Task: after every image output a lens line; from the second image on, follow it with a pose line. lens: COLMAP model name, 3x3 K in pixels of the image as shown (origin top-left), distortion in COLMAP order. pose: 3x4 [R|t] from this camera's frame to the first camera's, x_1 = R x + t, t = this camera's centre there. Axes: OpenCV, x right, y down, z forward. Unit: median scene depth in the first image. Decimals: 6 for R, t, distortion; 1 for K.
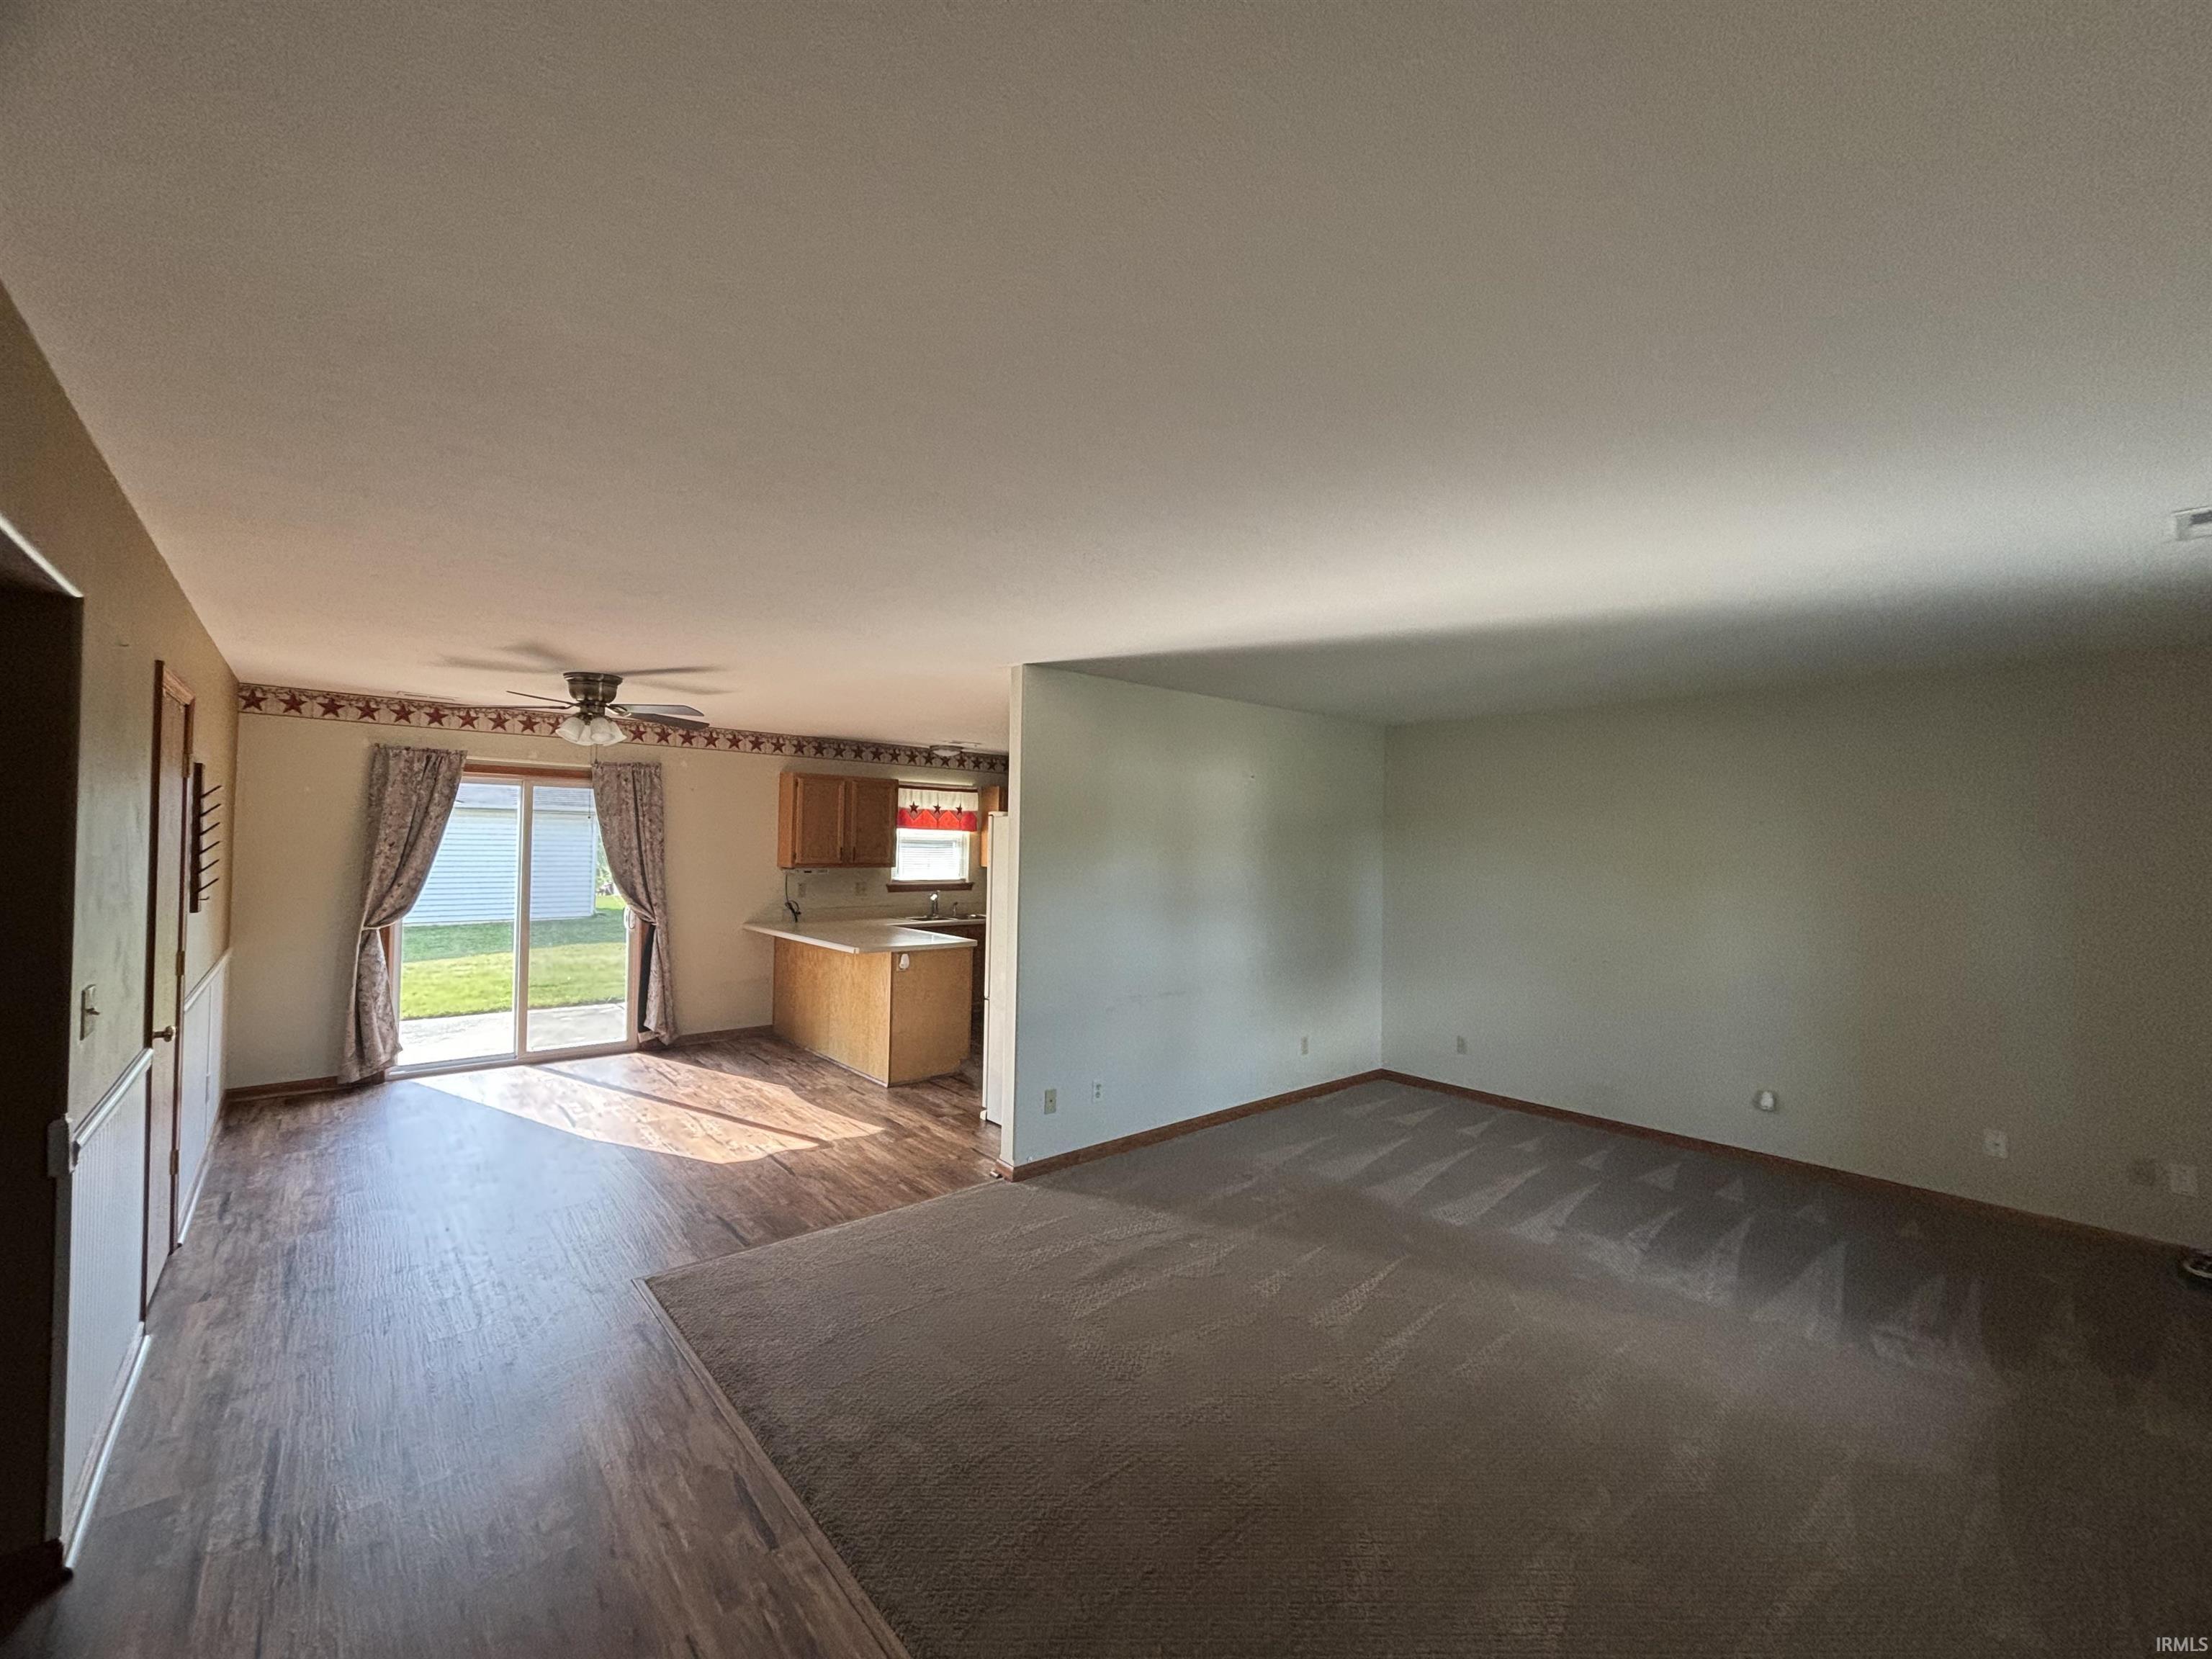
lens RADIAL K [[898.8, 0, 1087.6], [0, 898.8, 826.4], [0, 0, 1]] dist [-0.001968, 0.000717]
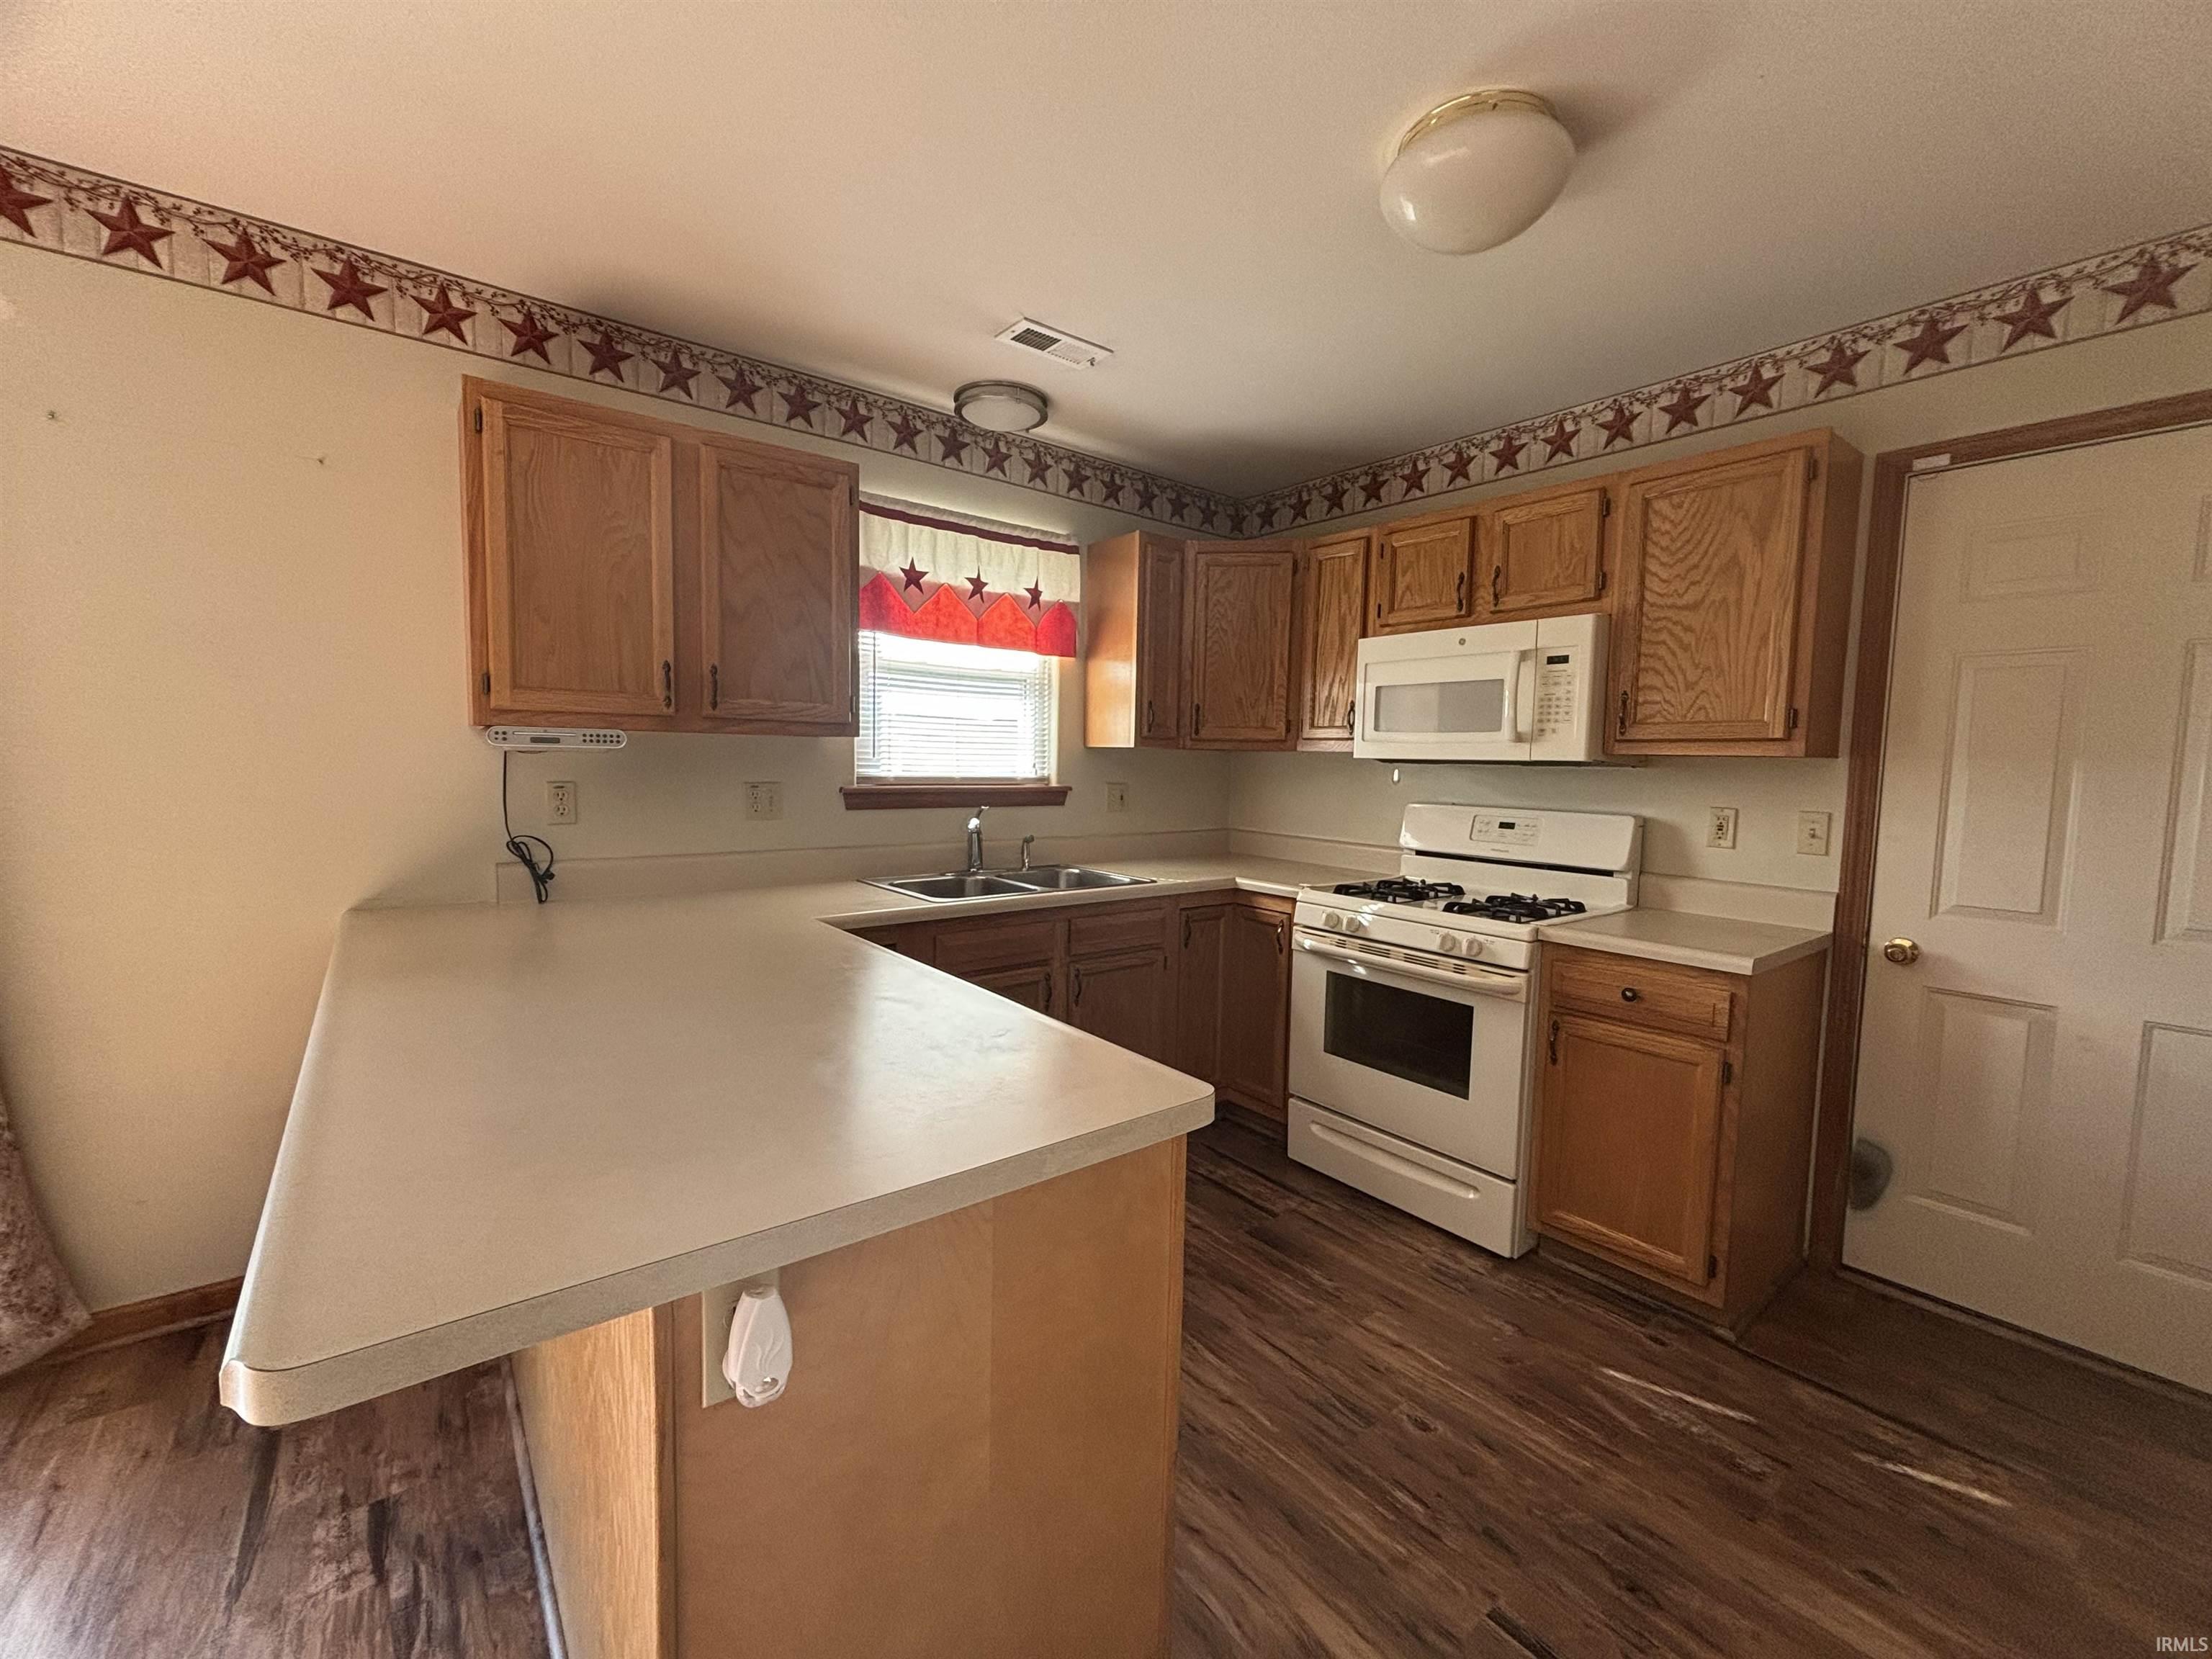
lens RADIAL K [[898.8, 0, 1097.5], [0, 898.8, 828.1], [0, 0, 1]] dist [-0.001968, 0.000717]
pose [[0.999712, 0.006149, -0.023212, -0.158100], [-0.003786, 0.994927, 0.100528, 0.062101], [0.023713, -0.100411, 0.994663, 0.904335]]
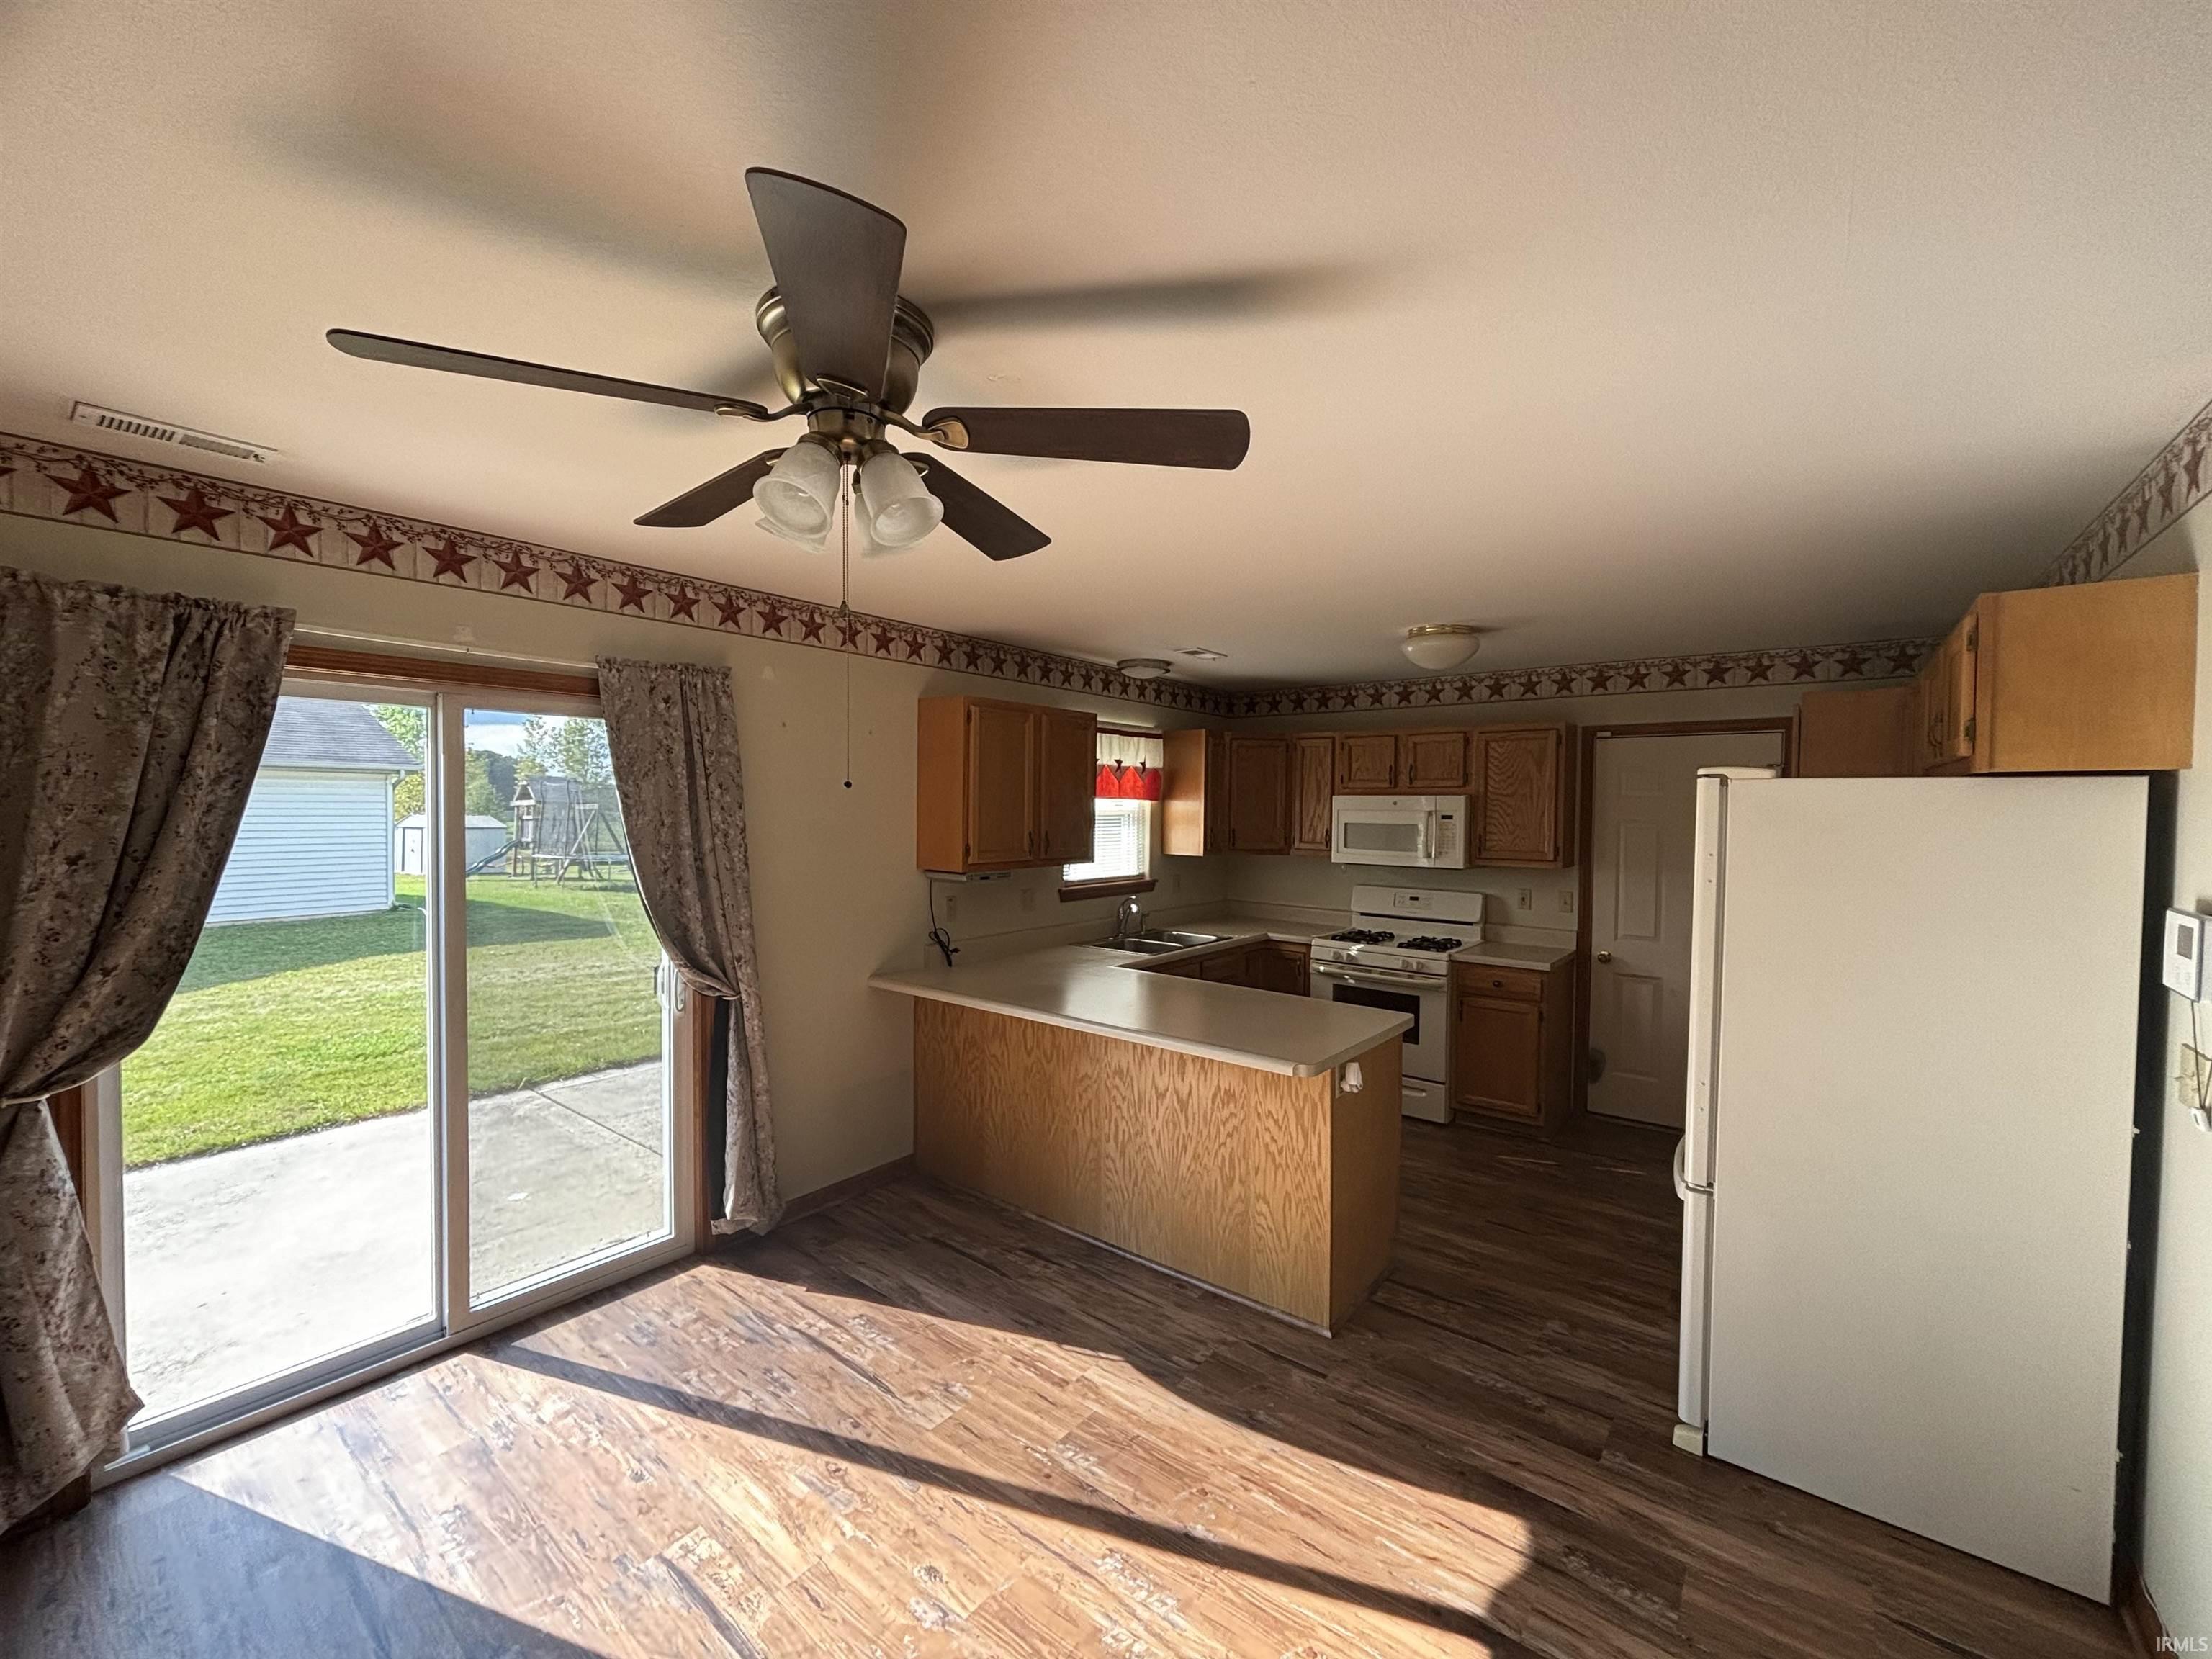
lens RADIAL K [[898.8, 0, 1092.1], [0, 898.8, 828.3], [0, 0, 1]] dist [-0.001968, 0.000717]
pose [[0.979801, -0.010513, 0.199699, -0.453349], [0.000313, 0.998696, 0.051042, -0.010138], [-0.199976, -0.049949, 0.978527, 0.574356]]
